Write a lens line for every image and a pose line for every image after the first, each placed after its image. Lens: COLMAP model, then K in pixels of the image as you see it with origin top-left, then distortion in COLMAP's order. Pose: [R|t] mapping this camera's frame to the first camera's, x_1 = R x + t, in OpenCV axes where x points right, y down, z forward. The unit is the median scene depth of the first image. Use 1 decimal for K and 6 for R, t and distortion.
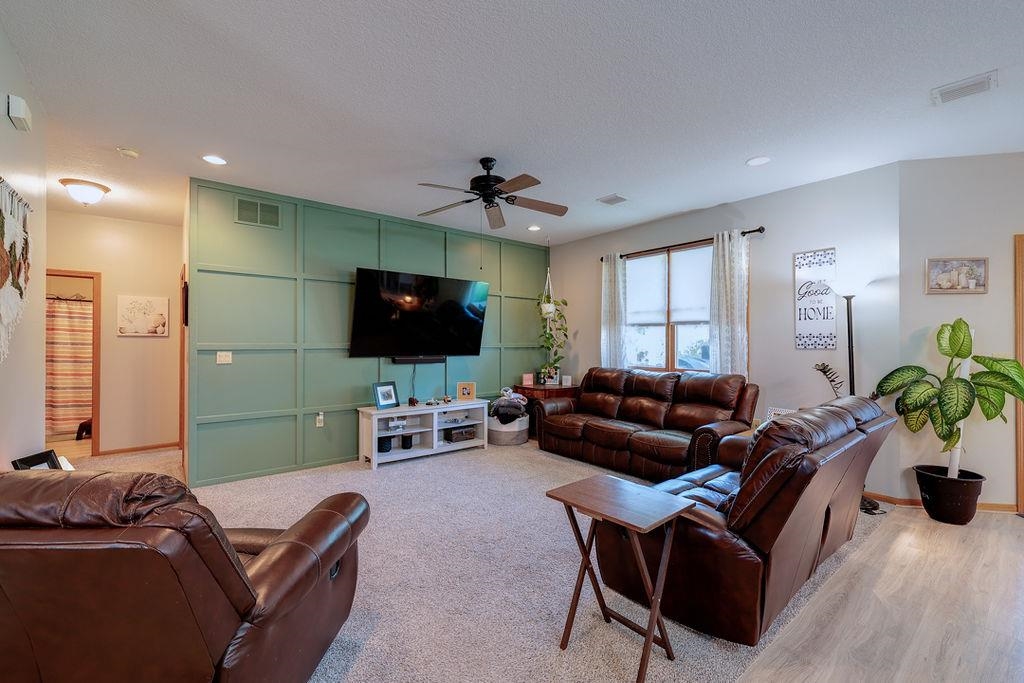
lens RADIAL K [[434.5, 0, 505.2], [0, 434.5, 342.3], [0, 0, 1]] dist [-0.000679, 0.000129]
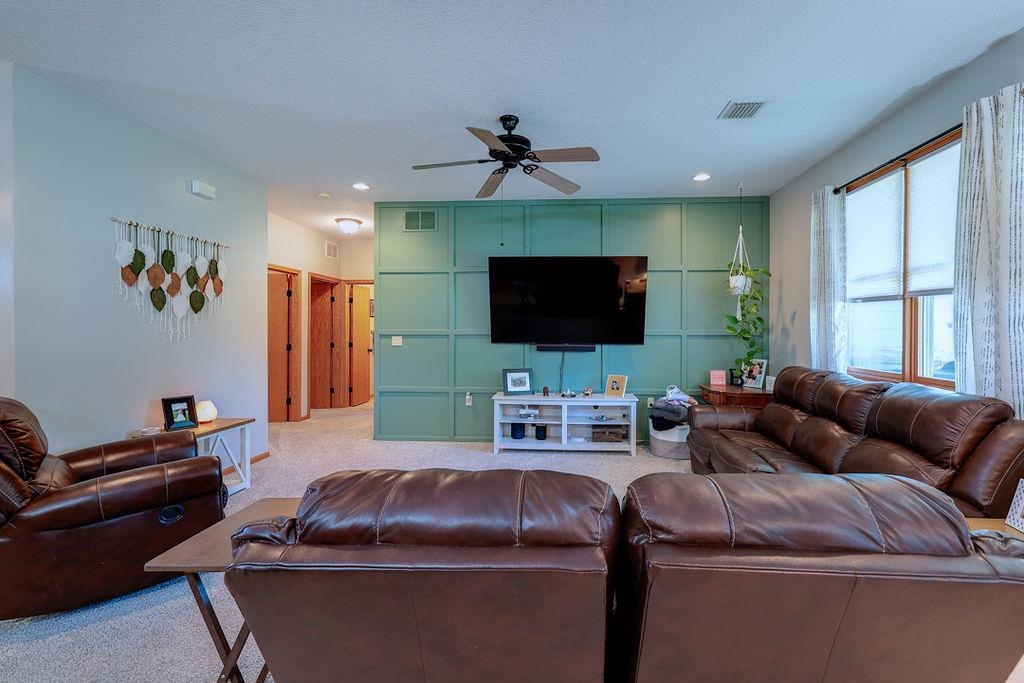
lens RADIAL K [[434.5, 0, 512.5], [0, 434.5, 332.7], [0, 0, 1]] dist [-0.000679, 0.000129]
pose [[0.743264, 0.005949, -0.668972, 0.370131], [-0.000494, 0.999965, 0.008344, 0.000870], [0.668998, -0.005871, 0.743241, 0.244986]]
